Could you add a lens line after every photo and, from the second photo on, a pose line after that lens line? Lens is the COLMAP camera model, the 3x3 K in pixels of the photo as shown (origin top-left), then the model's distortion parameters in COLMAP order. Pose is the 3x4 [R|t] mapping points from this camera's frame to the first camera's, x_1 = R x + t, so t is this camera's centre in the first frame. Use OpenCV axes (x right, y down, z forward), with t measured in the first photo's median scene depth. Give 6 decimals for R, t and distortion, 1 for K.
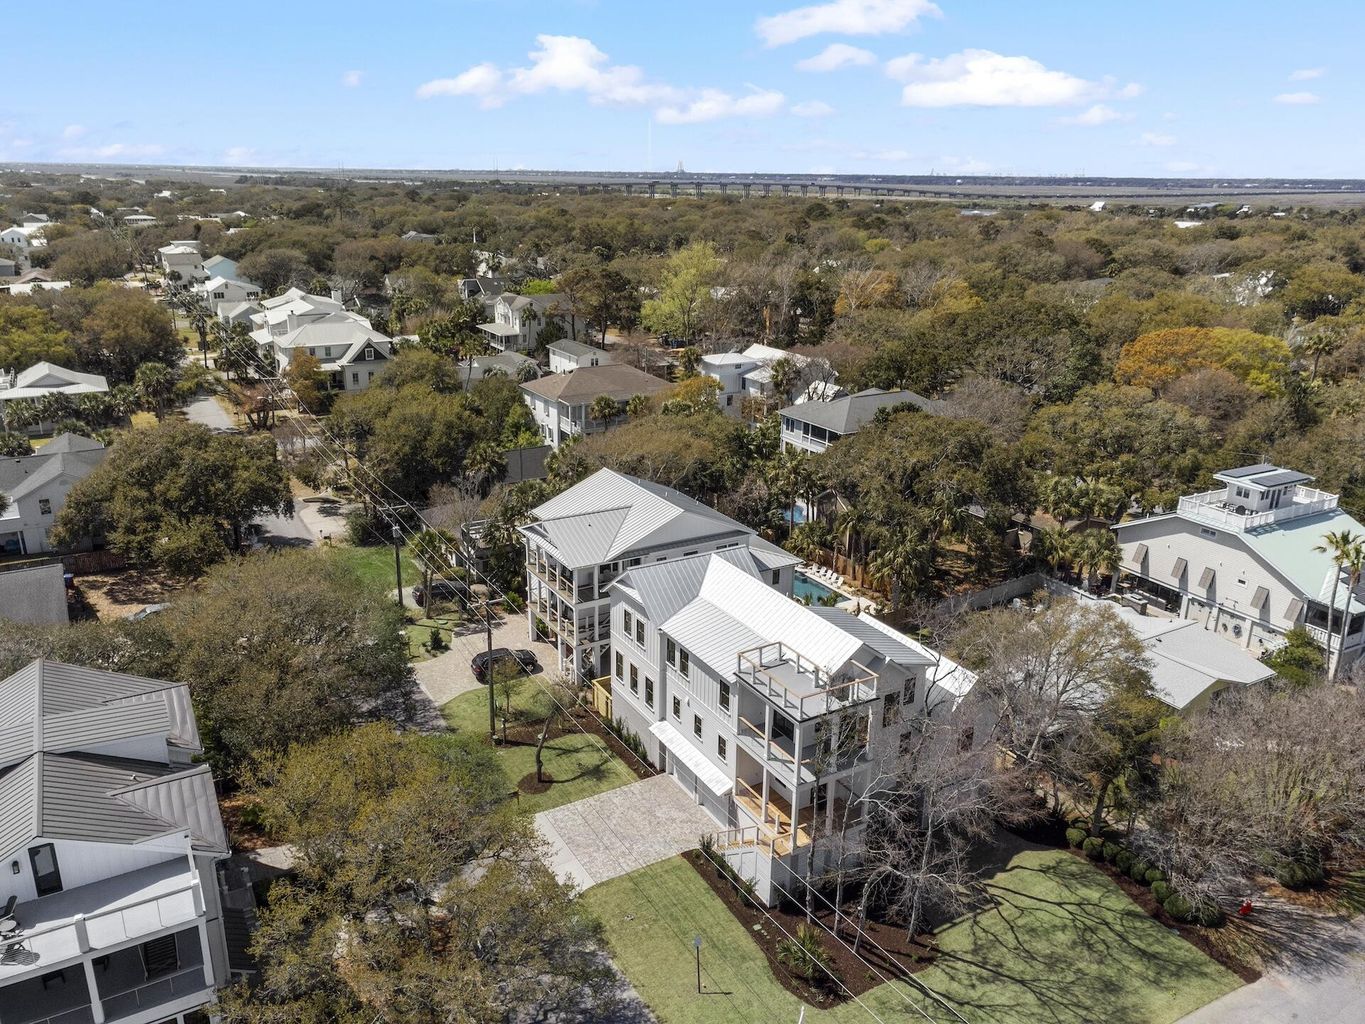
lens RADIAL K [[1028.5, 0, 678.5], [0, 1028.5, 513.9], [0, 0, 1]] dist [0.101469, -0.000498]
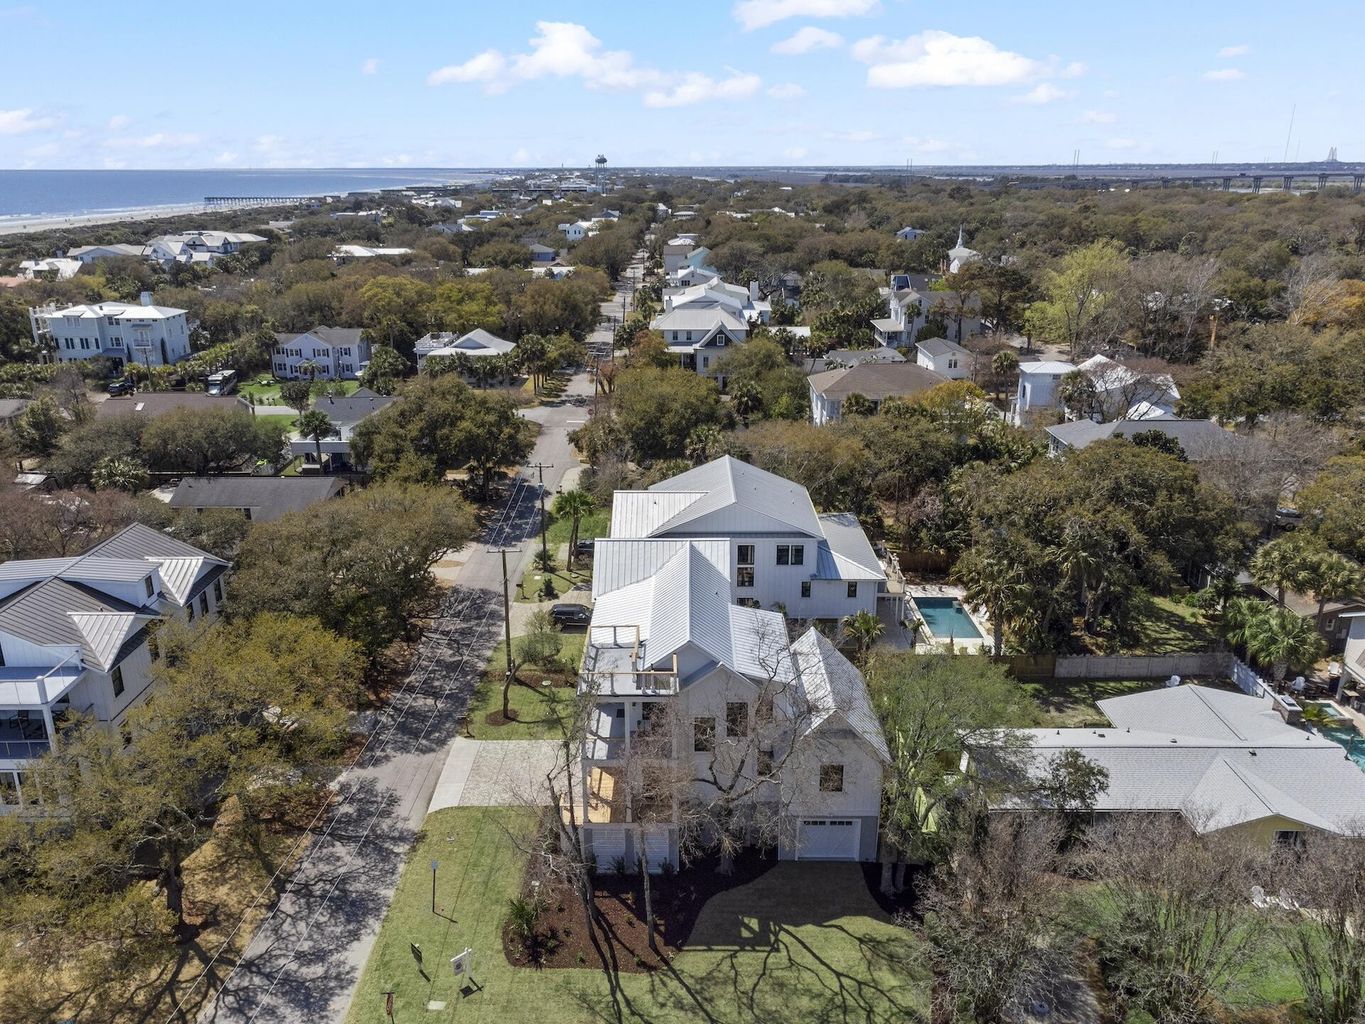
lens RADIAL K [[1028.5, 0, 678.5], [0, 1028.5, 513.9], [0, 0, 1]] dist [0.101469, -0.000498]
pose [[0.855854, 0.175534, -0.486521, 0.535885], [-0.174406, 0.983501, 0.048037, -0.039156], [0.486926, 0.043739, 0.872347, 0.129347]]
